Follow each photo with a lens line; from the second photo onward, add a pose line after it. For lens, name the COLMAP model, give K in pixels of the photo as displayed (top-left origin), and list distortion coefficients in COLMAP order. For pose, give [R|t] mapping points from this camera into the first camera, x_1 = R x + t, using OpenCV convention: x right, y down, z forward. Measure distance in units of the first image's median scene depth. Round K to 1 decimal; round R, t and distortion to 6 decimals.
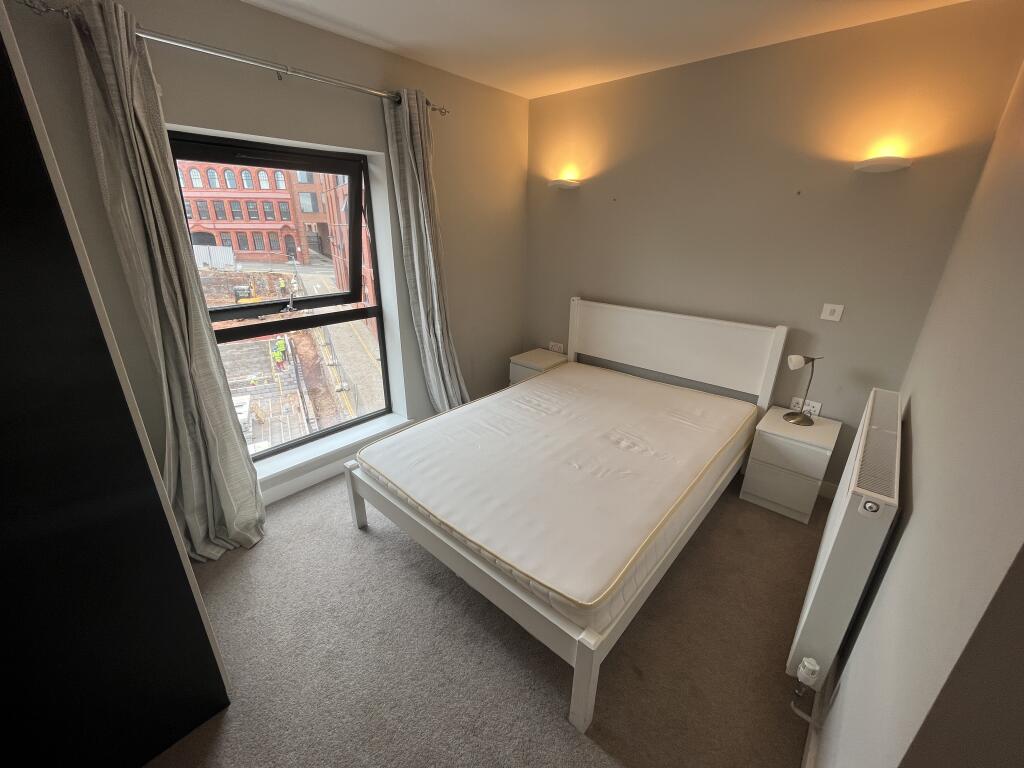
lens RADIAL K [[417.0, 0, 512.0], [0, 417.0, 384.0], [0, 0, 1]] dist [0.000140, 0.000113]
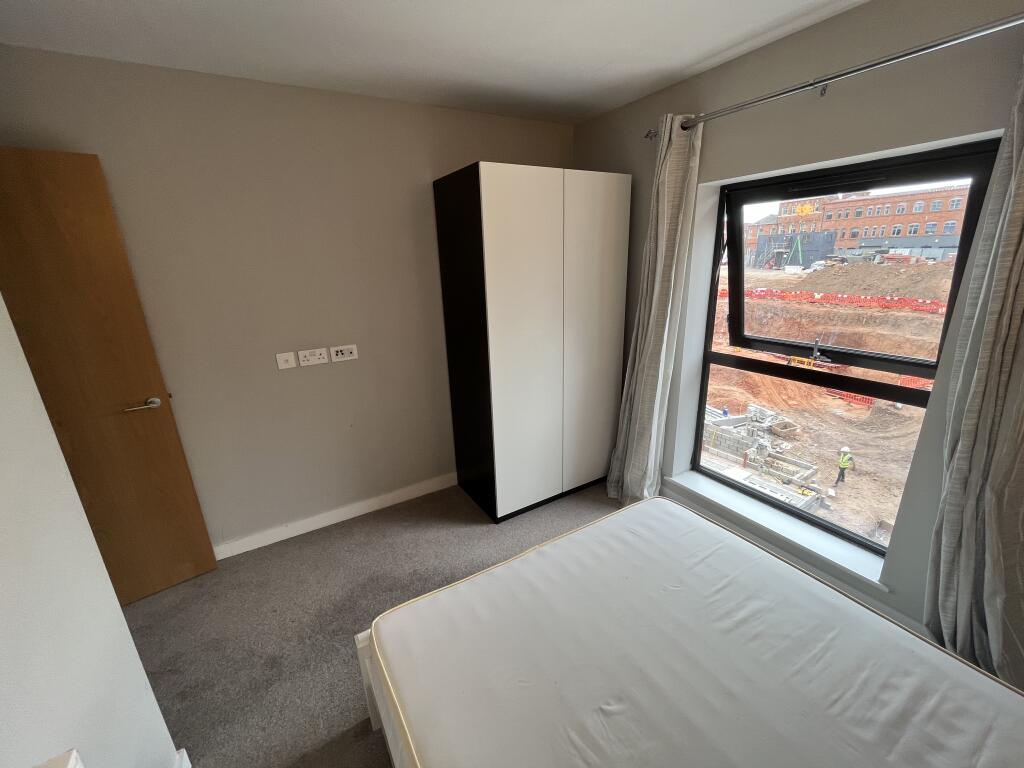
lens RADIAL K [[417.0, 0, 512.0], [0, 417.0, 384.0], [0, 0, 1]] dist [0.000140, 0.000113]
pose [[-0.287318, 0.272330, -0.918305, 0.444756], [-0.326141, 0.873626, 0.361123, -0.247391], [0.900600, 0.403254, -0.162190, 0.633210]]
